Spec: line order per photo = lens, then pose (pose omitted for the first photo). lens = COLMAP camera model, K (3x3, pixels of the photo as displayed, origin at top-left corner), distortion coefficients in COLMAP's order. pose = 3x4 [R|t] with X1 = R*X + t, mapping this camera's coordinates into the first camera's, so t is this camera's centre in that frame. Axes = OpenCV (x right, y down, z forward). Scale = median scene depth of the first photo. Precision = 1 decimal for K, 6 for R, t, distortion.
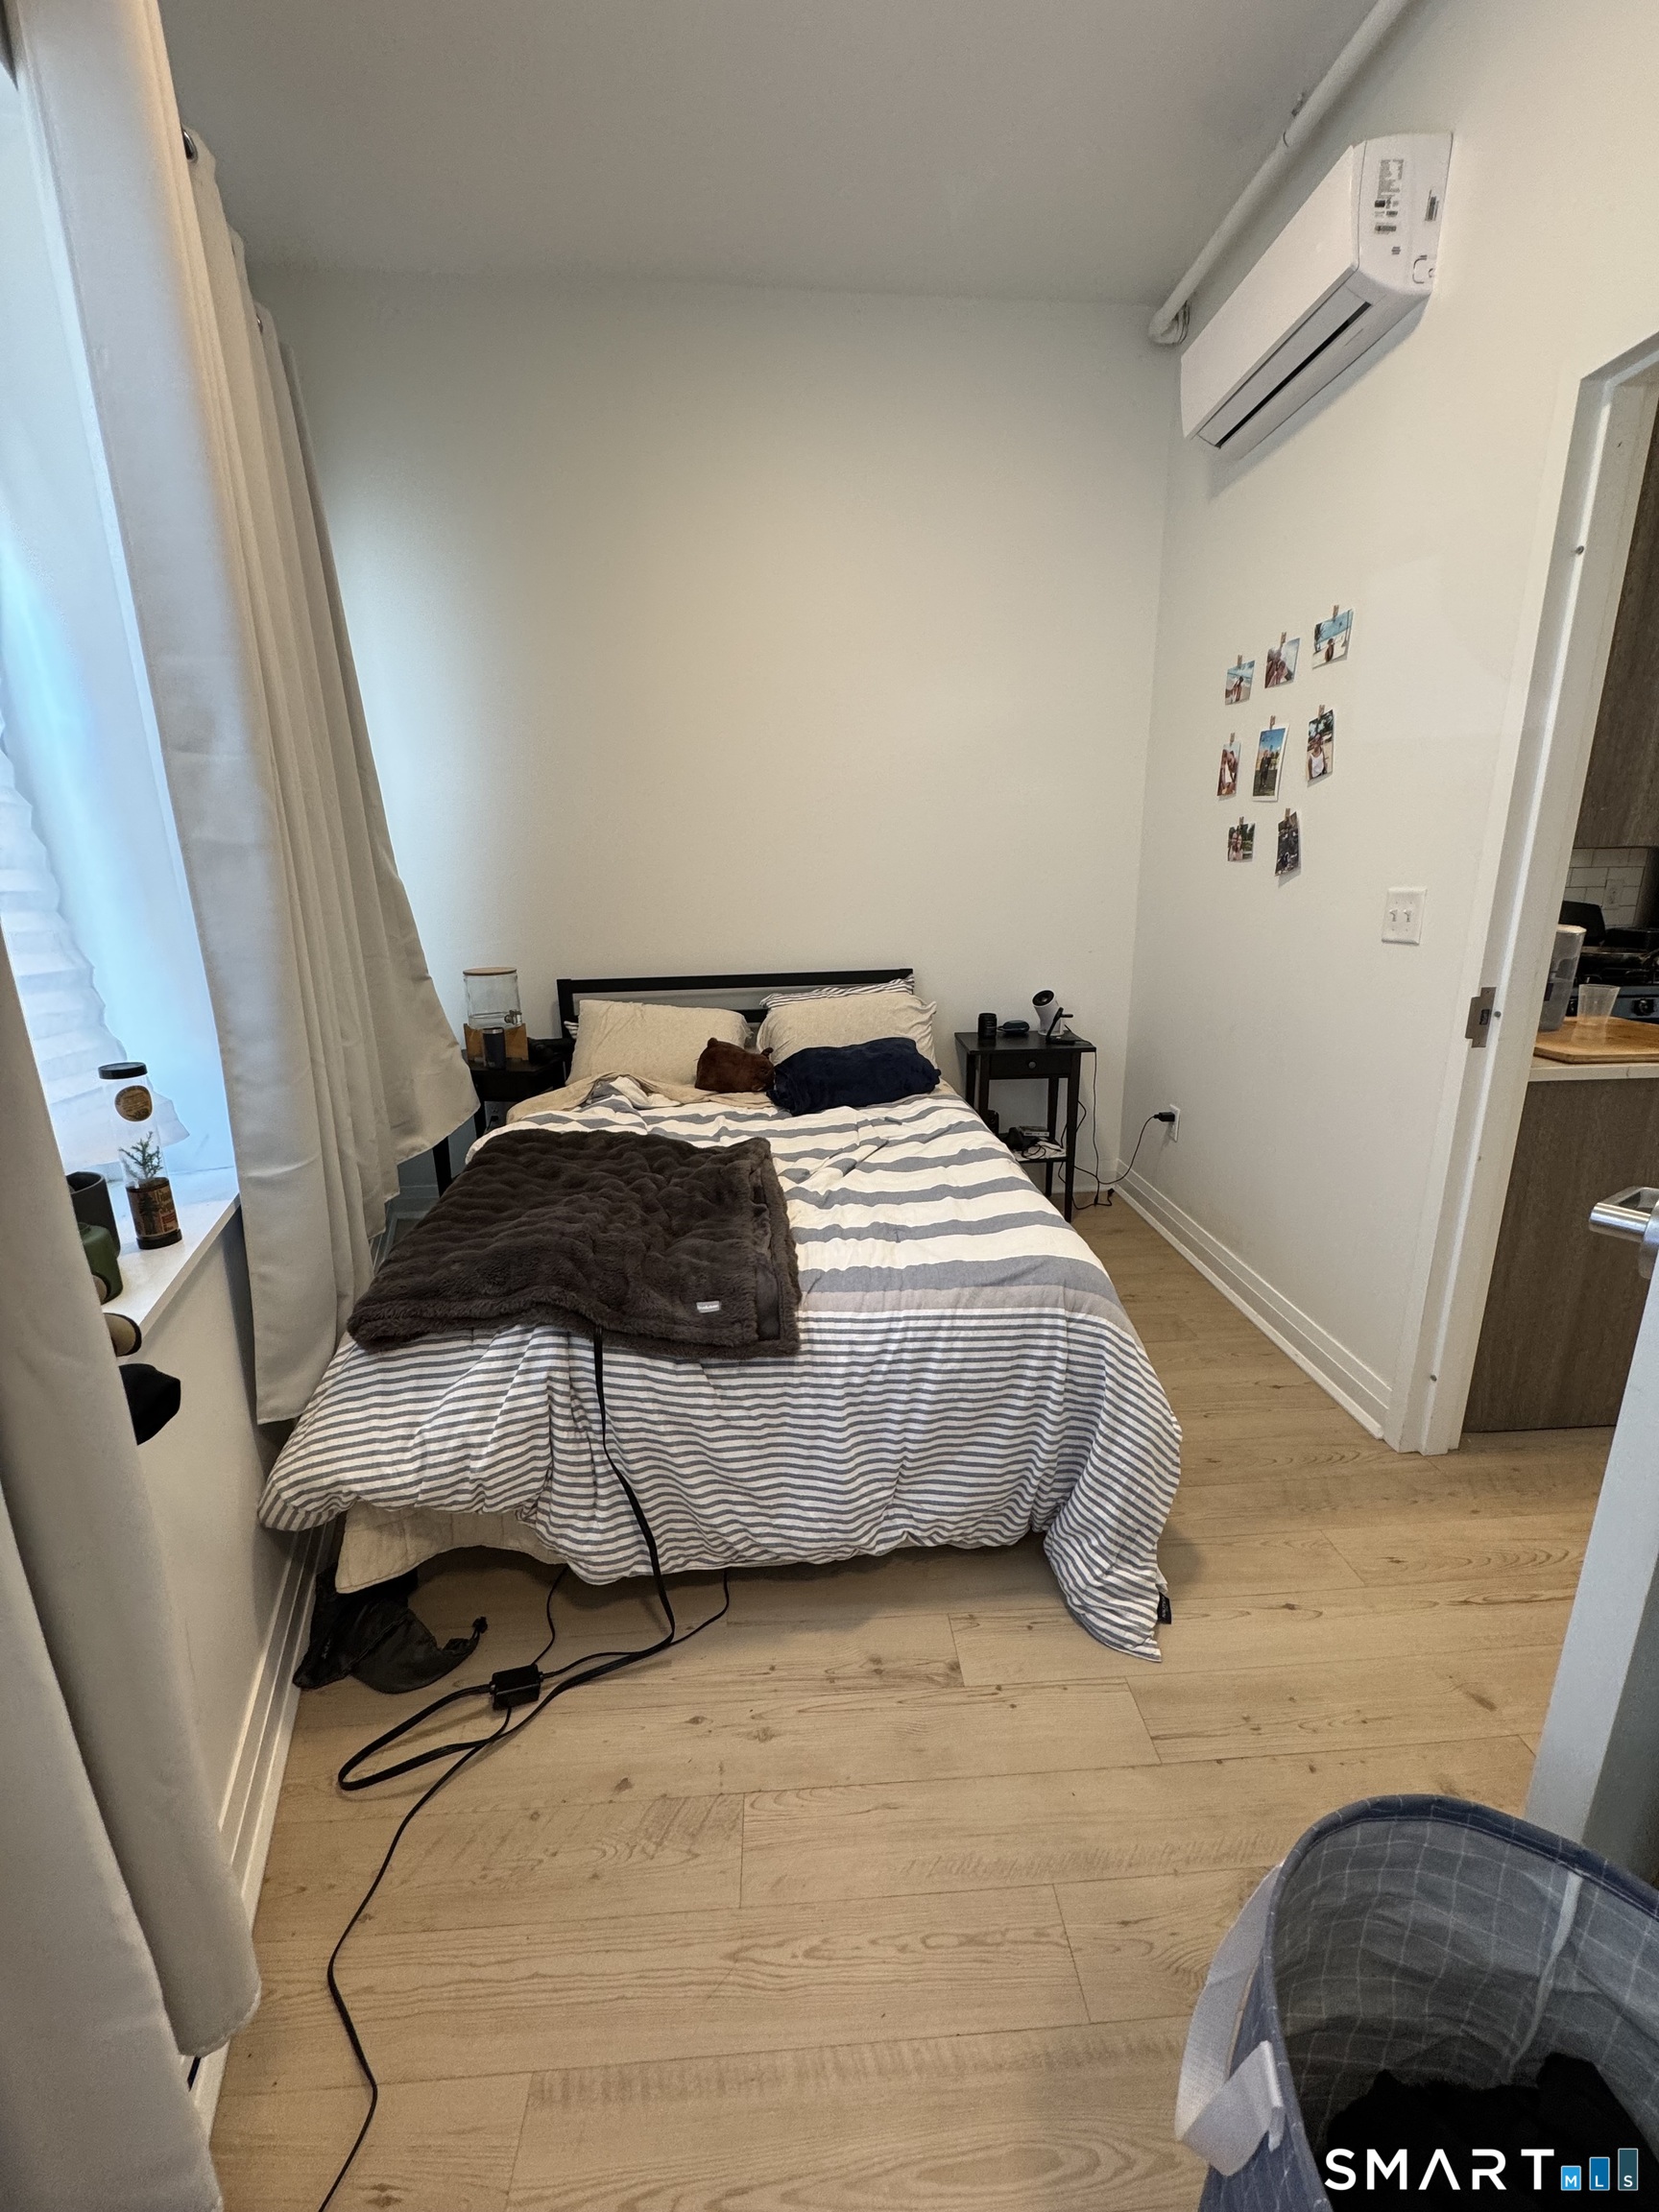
lens RADIAL K [[875.9, 0, 824.8], [0, 875.9, 1103.8], [0, 0, 1]] dist [-0.003264, -0.000135]
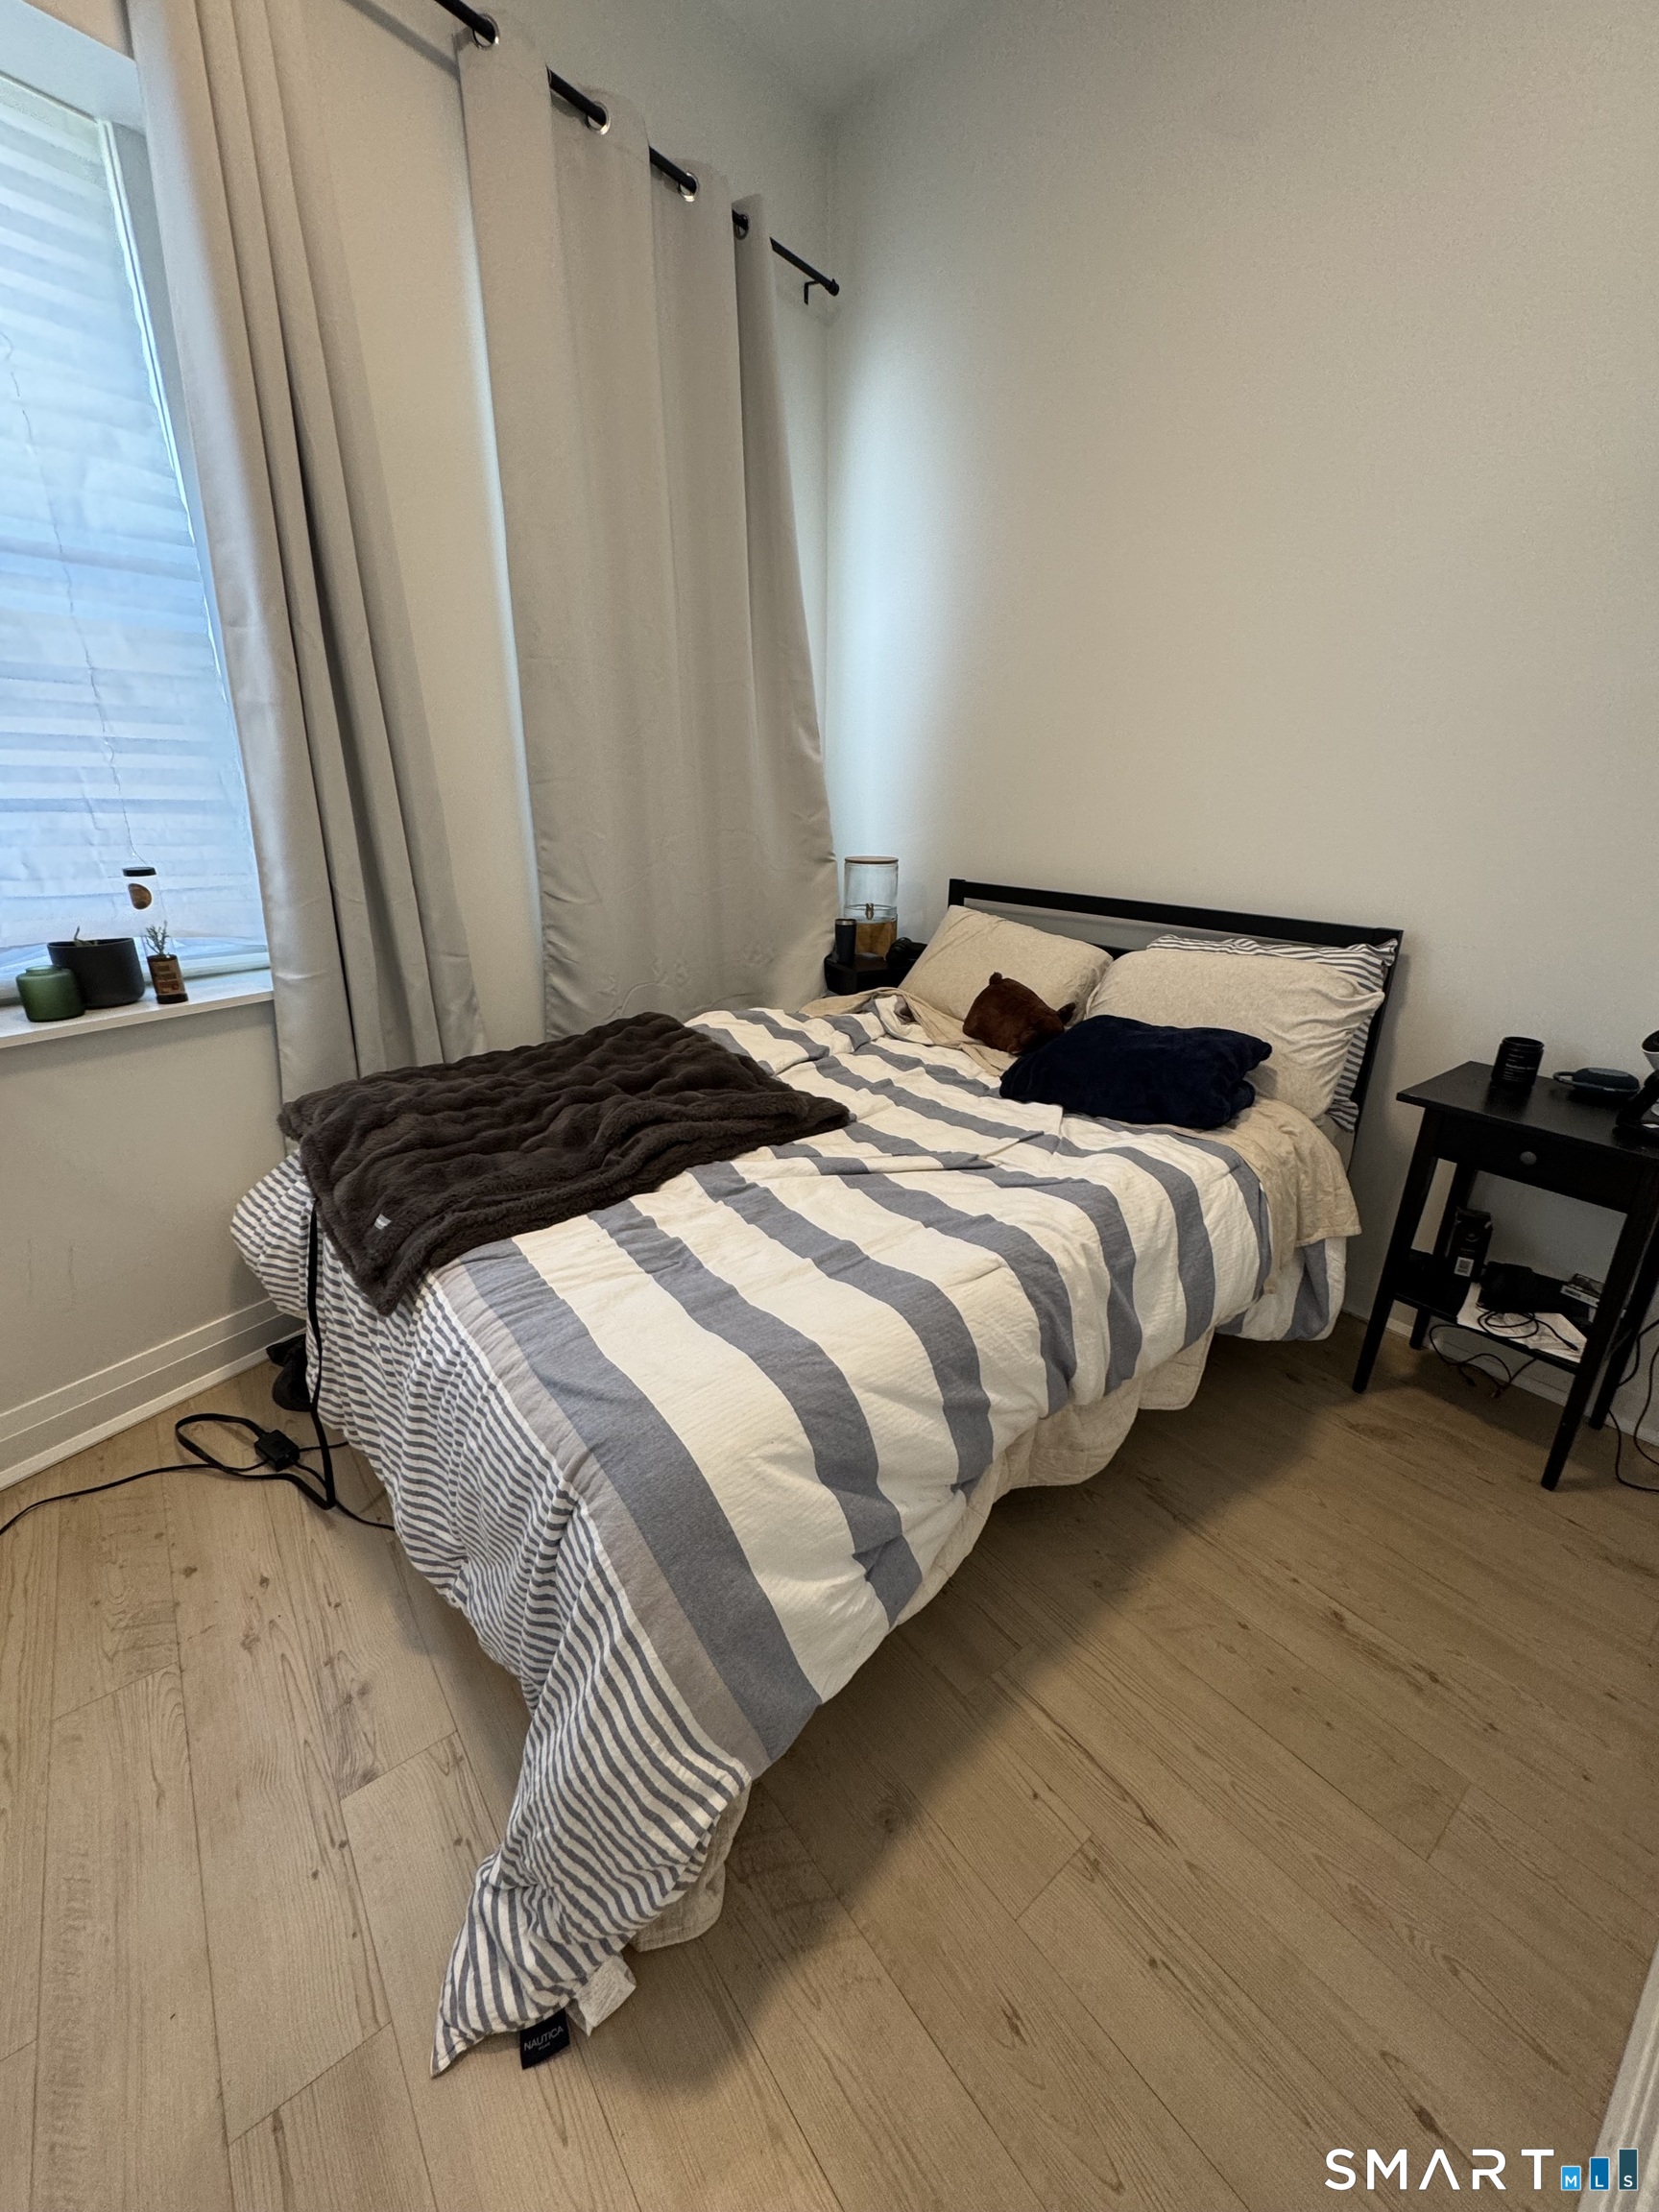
lens RADIAL K [[875.9, 0, 834.4], [0, 875.9, 1101.1], [0, 0, 1]] dist [-0.003264, -0.000135]
pose [[0.575217, 0.304721, -0.759125, 0.451920], [-0.228772, 0.950920, 0.208361, -0.105642], [0.785359, 0.053813, 0.616697, 0.462729]]
